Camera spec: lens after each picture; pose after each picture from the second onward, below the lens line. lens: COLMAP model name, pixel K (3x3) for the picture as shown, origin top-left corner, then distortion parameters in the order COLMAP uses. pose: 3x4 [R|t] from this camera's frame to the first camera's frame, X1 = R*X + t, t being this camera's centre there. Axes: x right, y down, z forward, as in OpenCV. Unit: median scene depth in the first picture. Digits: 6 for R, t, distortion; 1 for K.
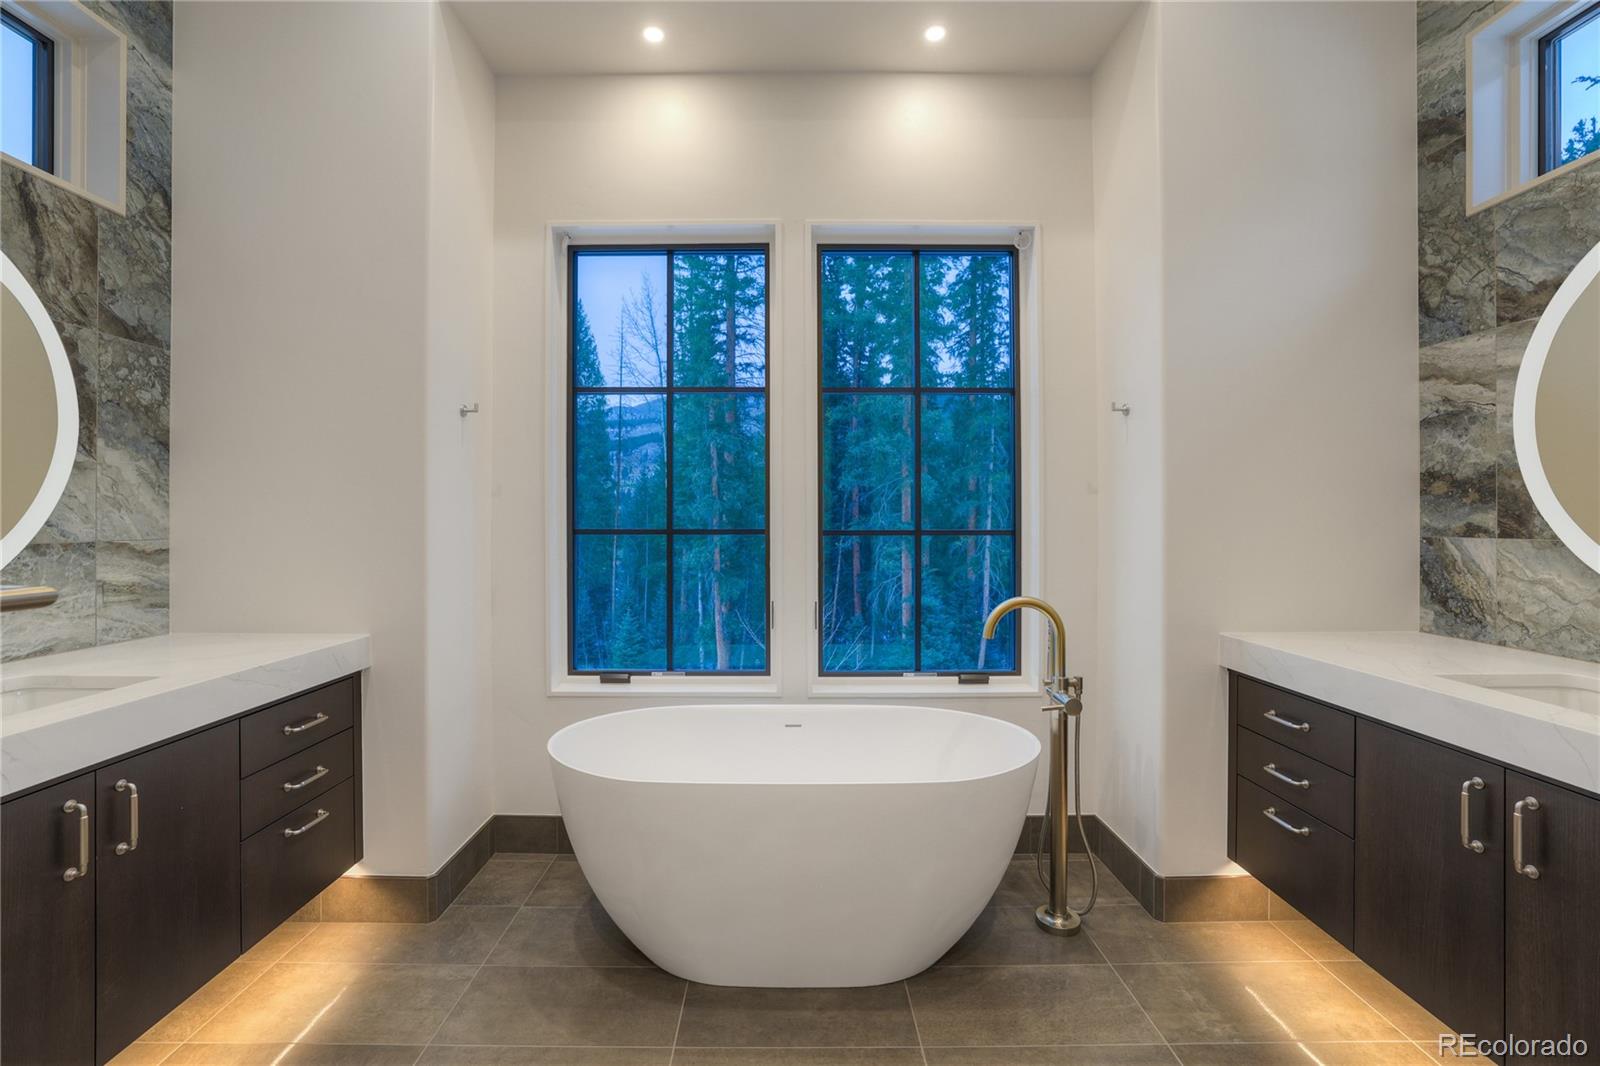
lens RADIAL K [[689.8, 0, 791.0], [0, 689.8, 520.3], [0, 0, 1]] dist [-0.039324, 0.014751]
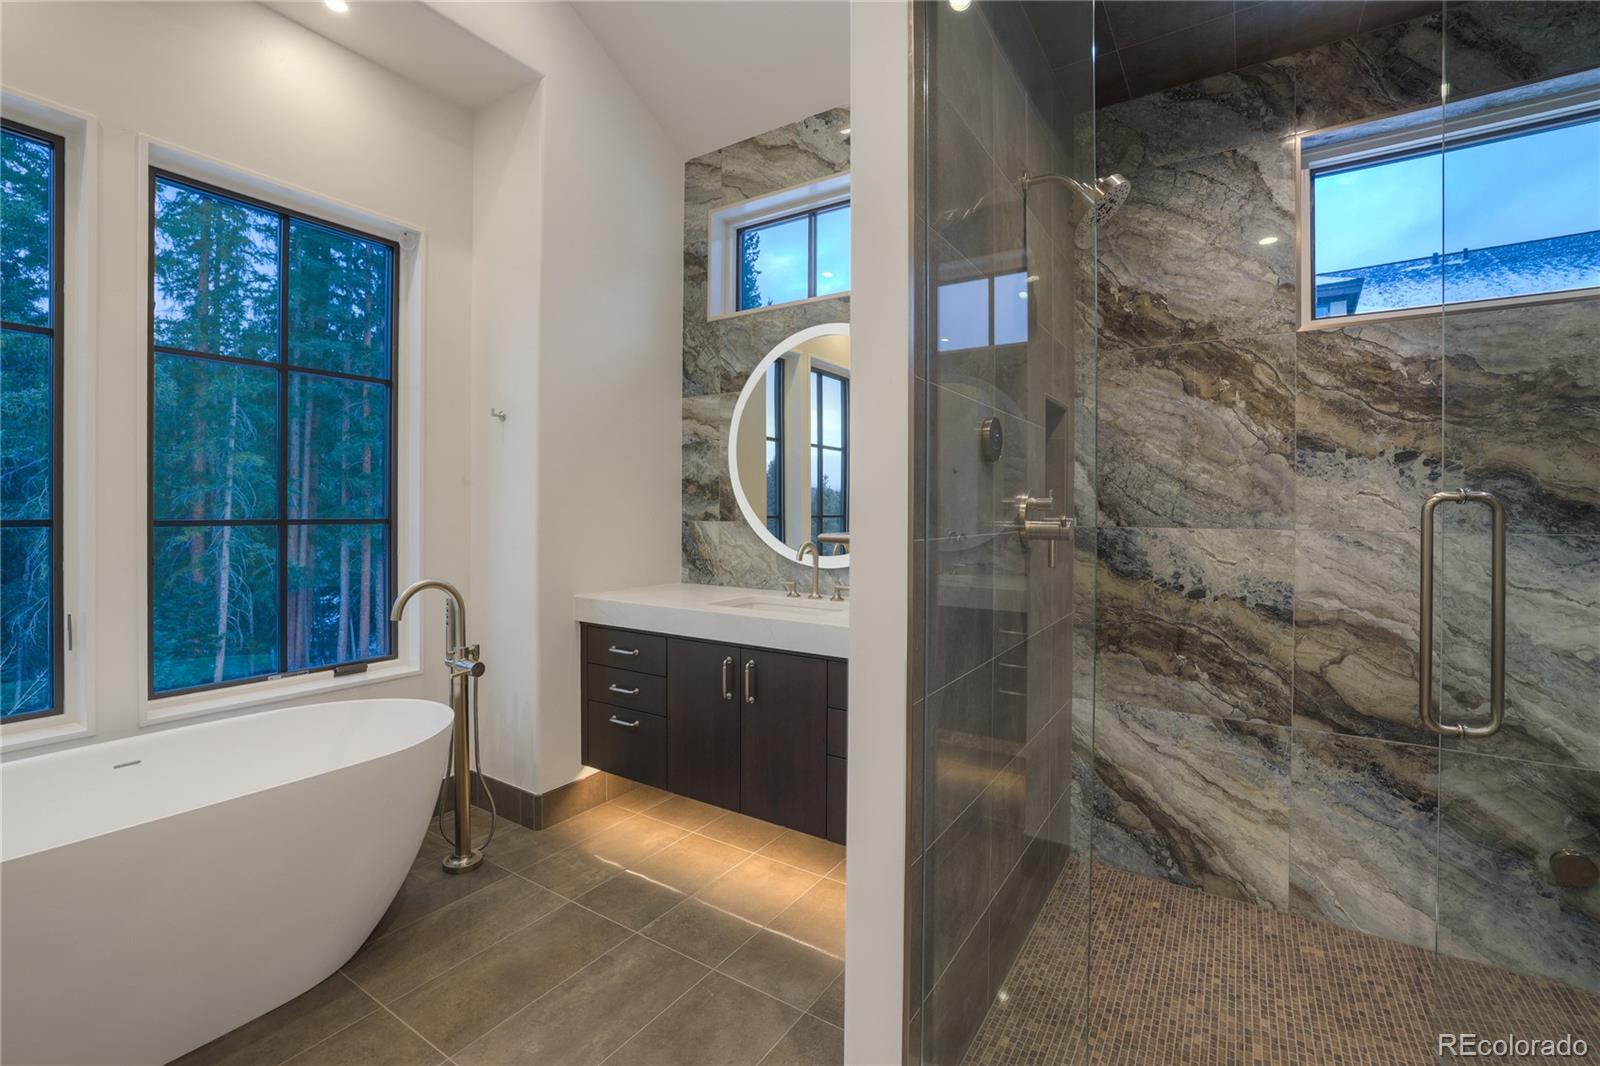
lens RADIAL K [[689.8, 0, 791.0], [0, 689.8, 520.3], [0, 0, 1]] dist [-0.039324, 0.014751]
pose [[0.554113, -0.008525, 0.832398, -0.244649], [-0.004135, 0.999907, 0.012993, 0.001661], [-0.832431, -0.010641, 0.554026, -0.080173]]
